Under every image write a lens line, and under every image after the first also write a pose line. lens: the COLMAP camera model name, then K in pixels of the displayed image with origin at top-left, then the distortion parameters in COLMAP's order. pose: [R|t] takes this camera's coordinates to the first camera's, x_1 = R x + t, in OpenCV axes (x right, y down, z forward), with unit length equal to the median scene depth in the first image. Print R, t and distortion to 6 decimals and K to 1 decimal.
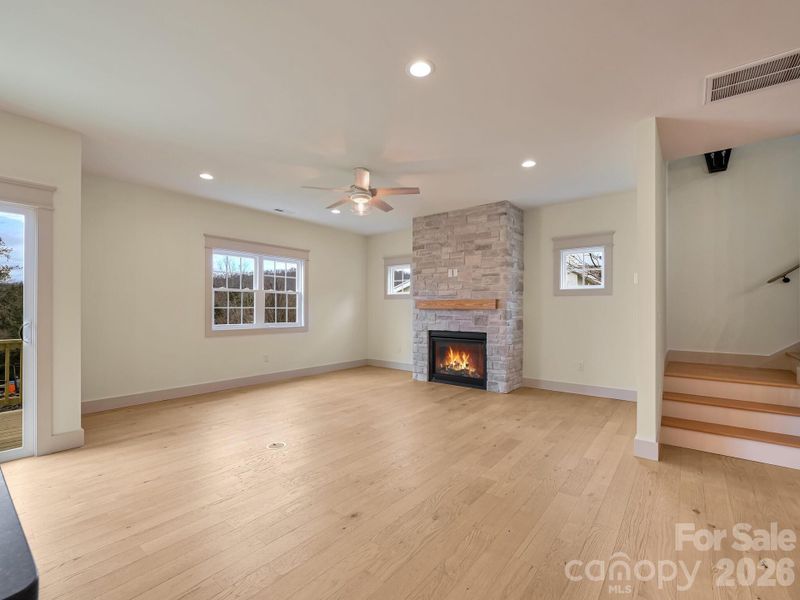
lens RADIAL K [[361.9, 0, 401.0], [0, 361.9, 307.5], [0, 0, 1]] dist [0.000877, 0.000023]
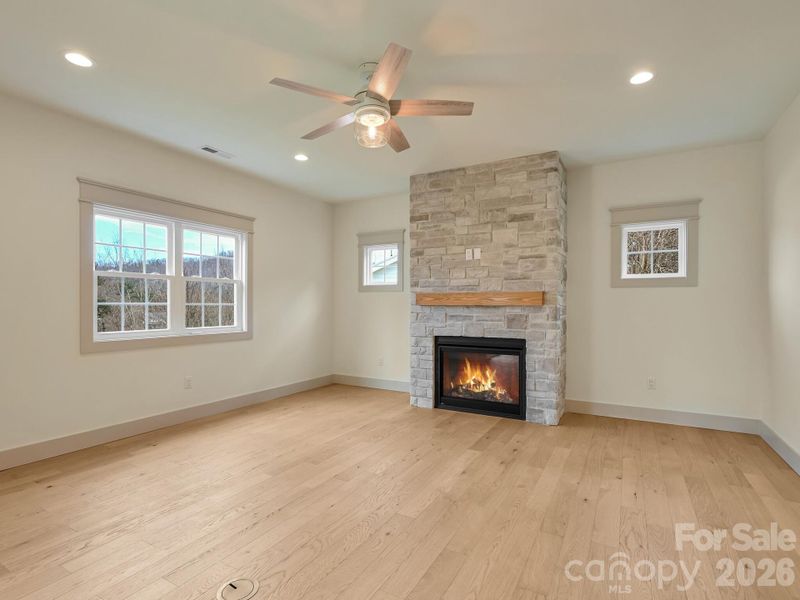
lens RADIAL K [[406.2, 0, 401.1], [0, 406.2, 305.9], [0, 0, 1]] dist [0.000351, -0.000086]
pose [[0.987258, -0.001246, 0.159122, -0.120034], [0.000299, 0.999982, 0.005973, 0.000078], [-0.159127, -0.005850, 0.987241, 0.242507]]
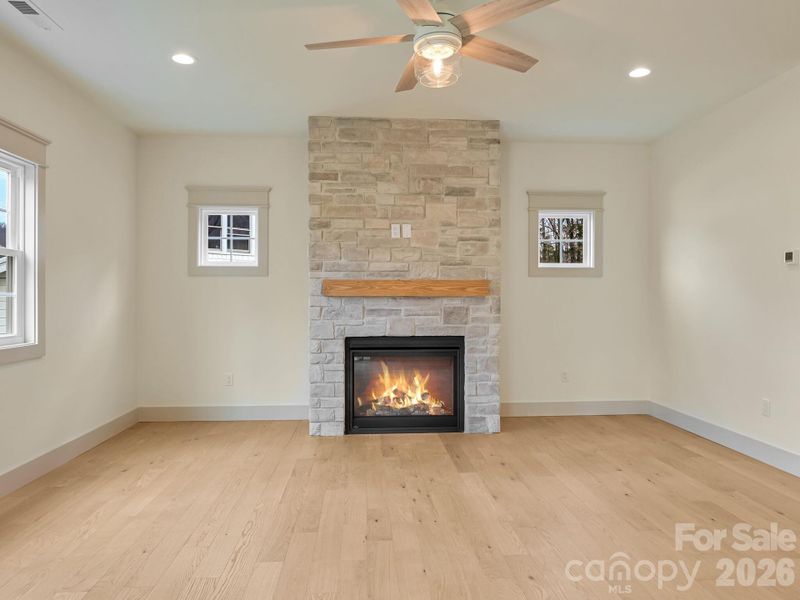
lens RADIAL K [[551.3, 0, 400.4], [0, 551.3, 296.5], [0, 0, 1]] dist [-0.002699, -0.000321]
pose [[0.737924, -0.002845, 0.674878, -0.425156], [-0.000373, 0.999989, 0.004623, 0.000348], [-0.674884, -0.003663, 0.737915, 0.377020]]
